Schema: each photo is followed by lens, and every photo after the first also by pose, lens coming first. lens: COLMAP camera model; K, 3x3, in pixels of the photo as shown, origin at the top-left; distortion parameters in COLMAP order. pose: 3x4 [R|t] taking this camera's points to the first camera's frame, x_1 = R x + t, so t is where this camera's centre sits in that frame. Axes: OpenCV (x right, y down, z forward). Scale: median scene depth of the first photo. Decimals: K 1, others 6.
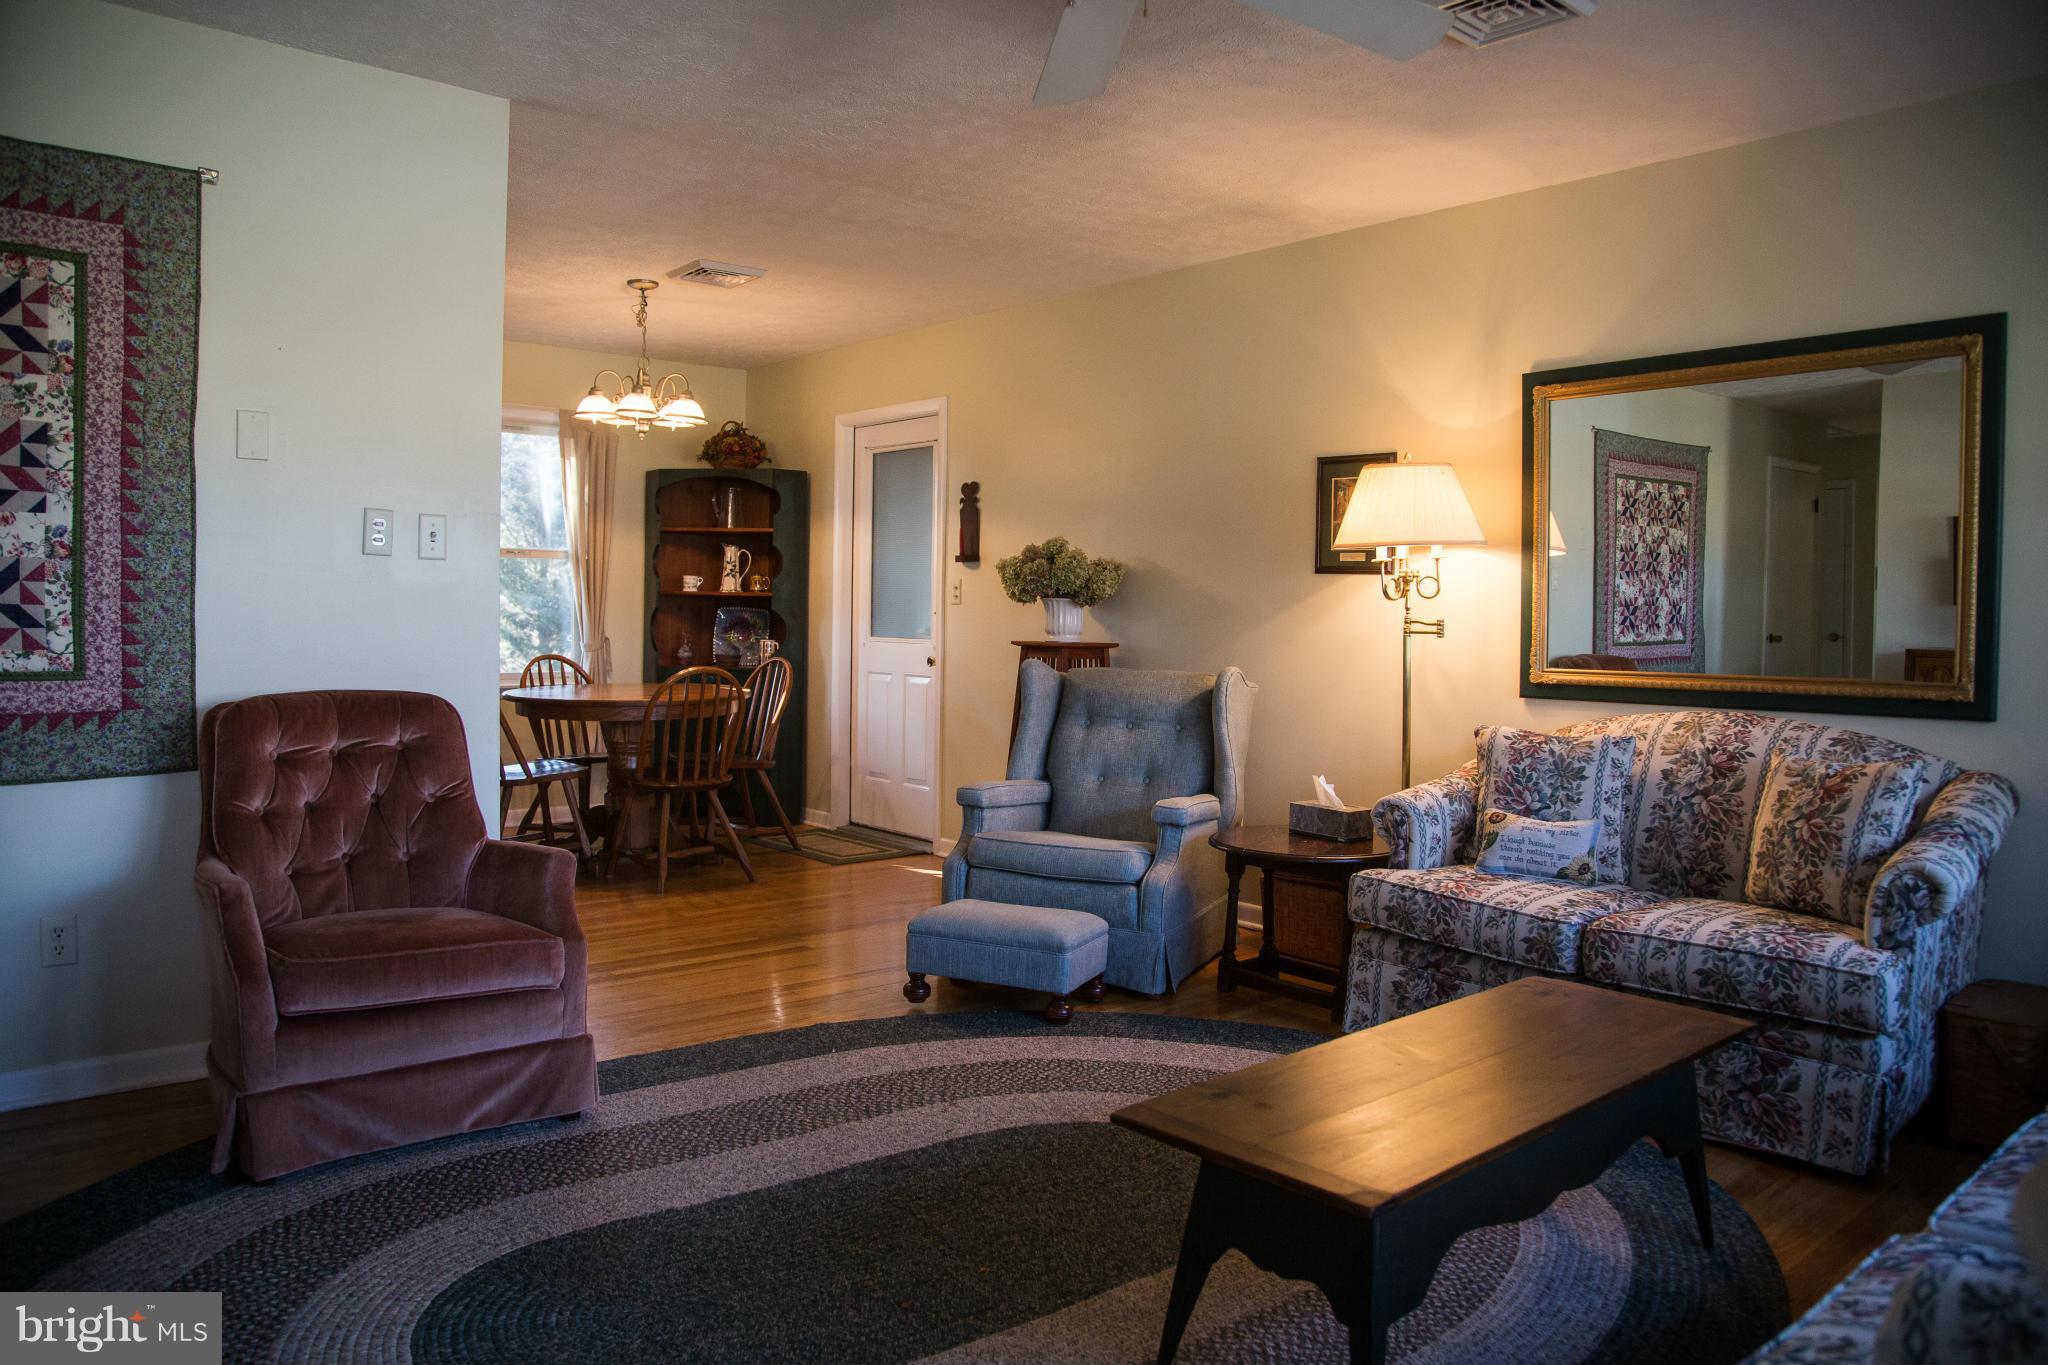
lens RADIAL K [[1417.5, 0, 1024.0], [0, 1417.5, 682.5], [0, 0, 1]] dist [-0.088709, 0.007380]
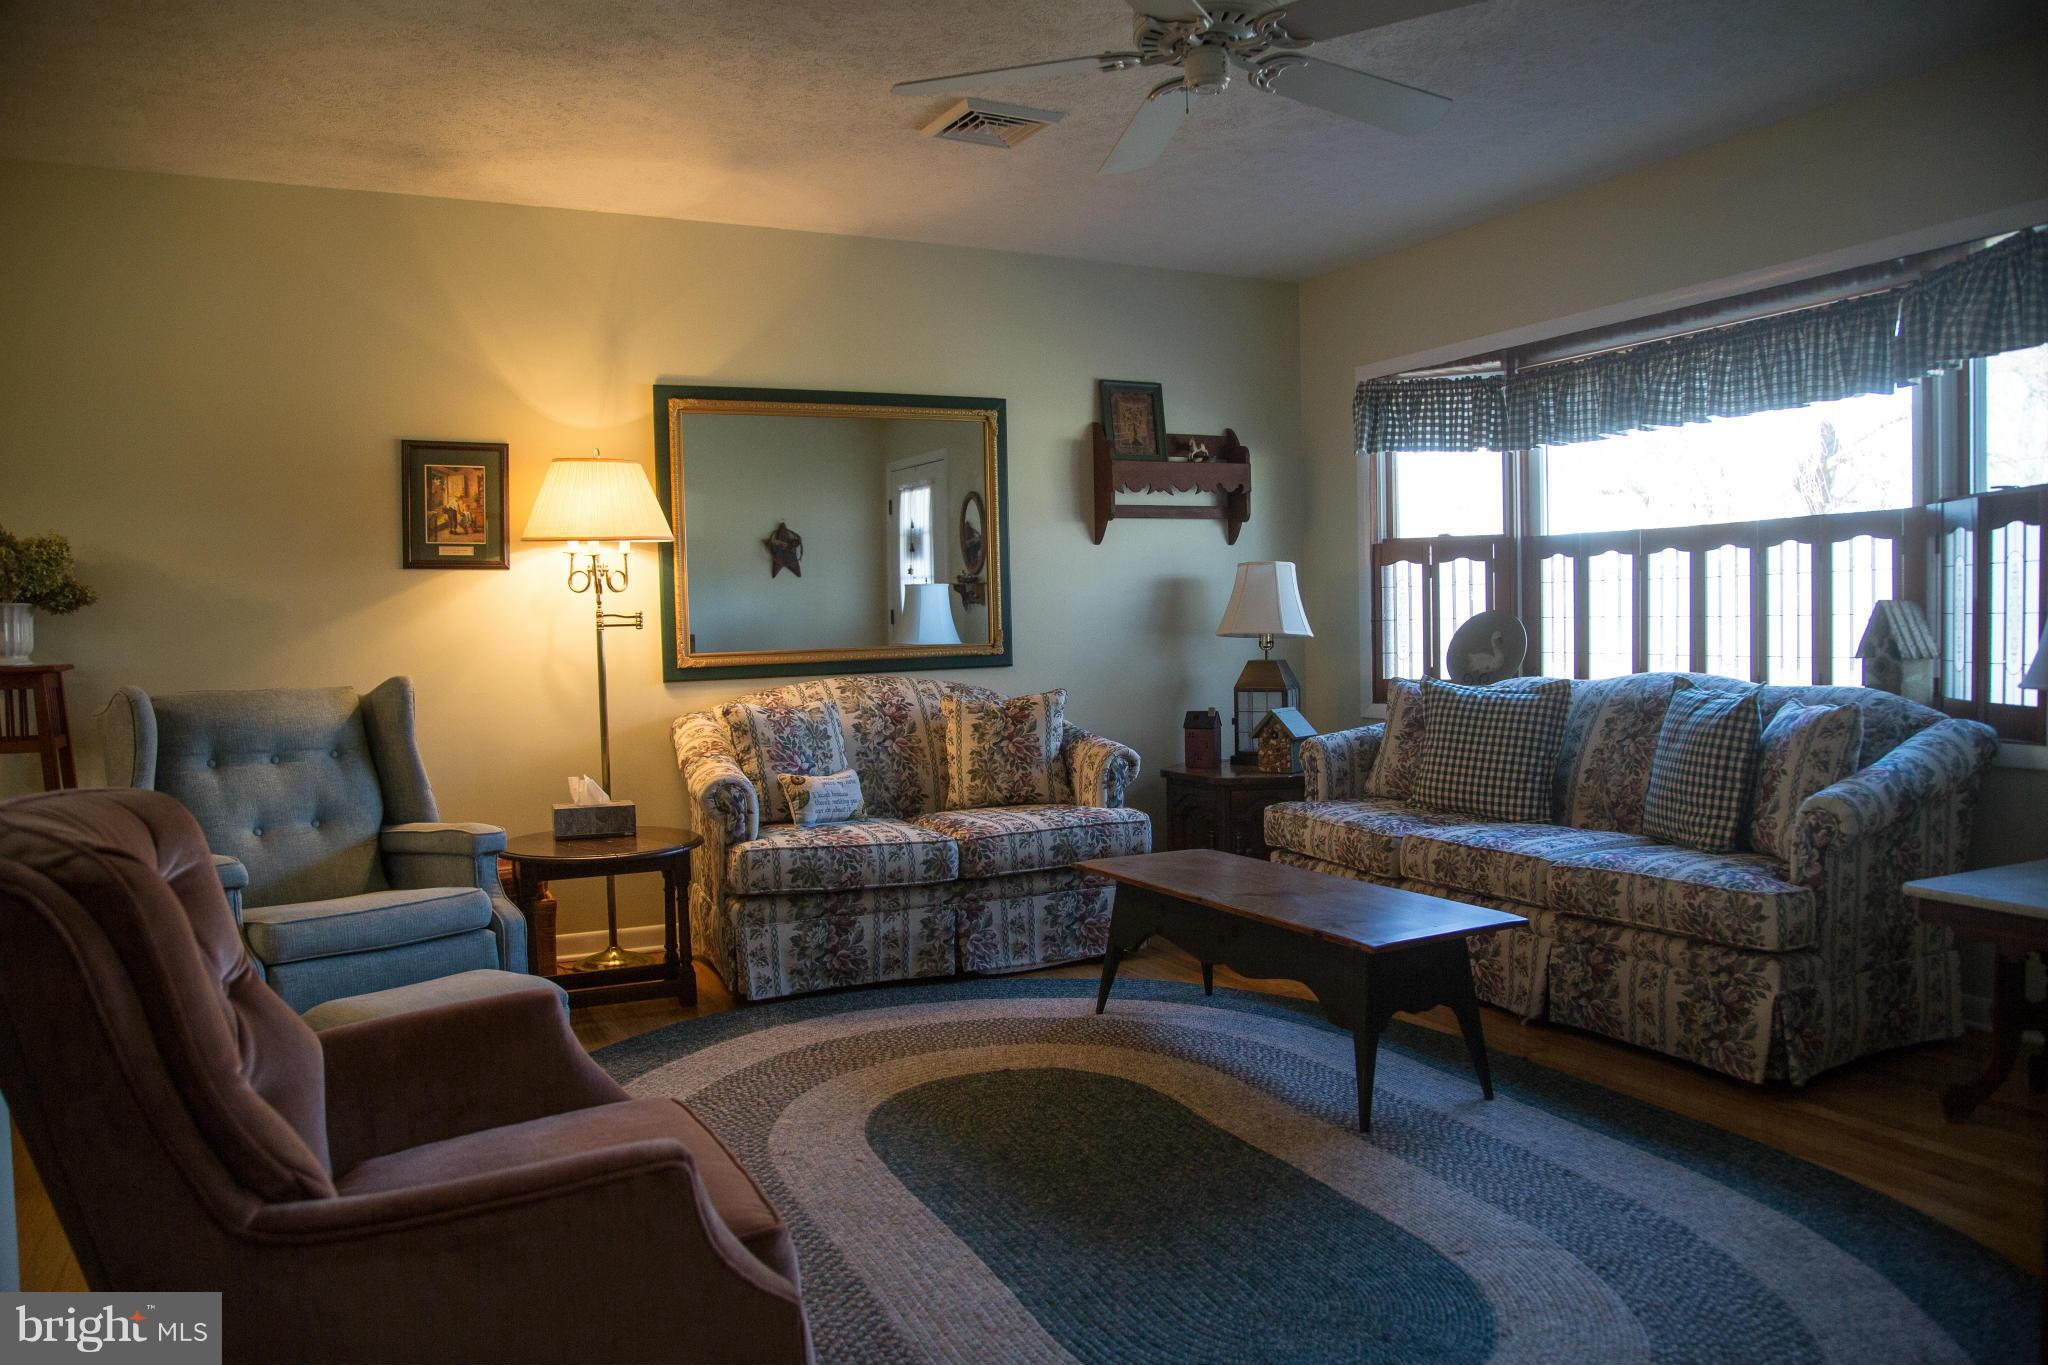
lens RADIAL K [[1417.5, 0, 1024.0], [0, 1417.5, 682.5], [0, 0, 1]] dist [-0.088709, 0.007380]
pose [[0.248346, -0.064195, 0.966542, -0.746338], [0.071581, 0.996290, 0.047778, -0.025502], [-0.966023, 0.057320, 0.252020, 0.535855]]
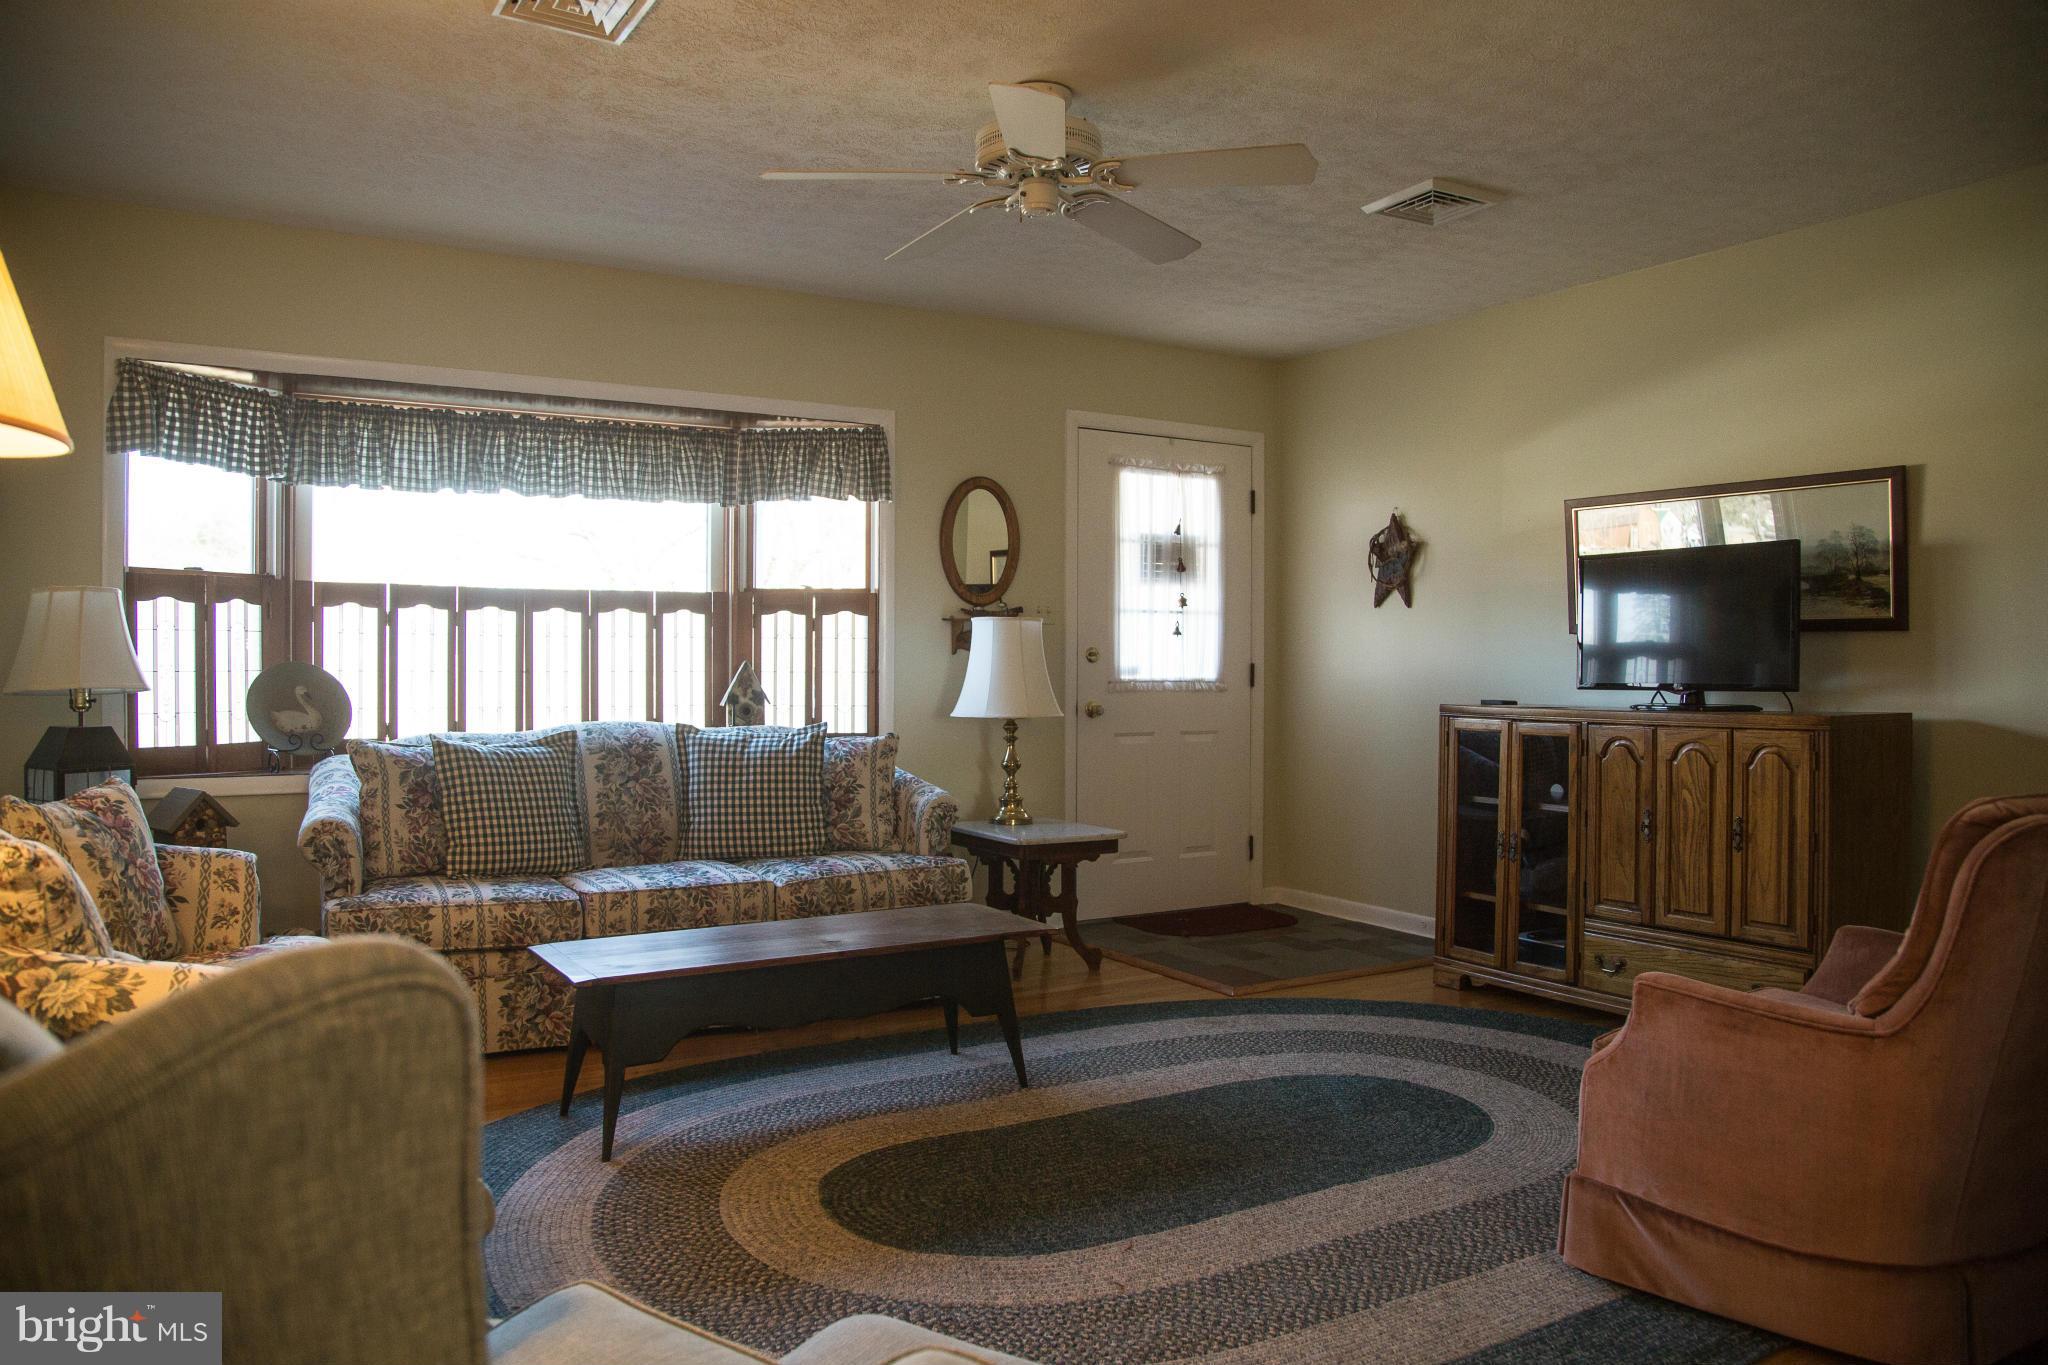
lens RADIAL K [[1417.5, 0, 1024.0], [0, 1417.5, 682.5], [0, 0, 1]] dist [-0.088709, 0.007380]
pose [[-0.985453, -0.025964, 0.167953, -0.103516], [-0.015361, 0.997824, 0.064125, -0.066428], [-0.169252, 0.060613, -0.983707, 1.522873]]
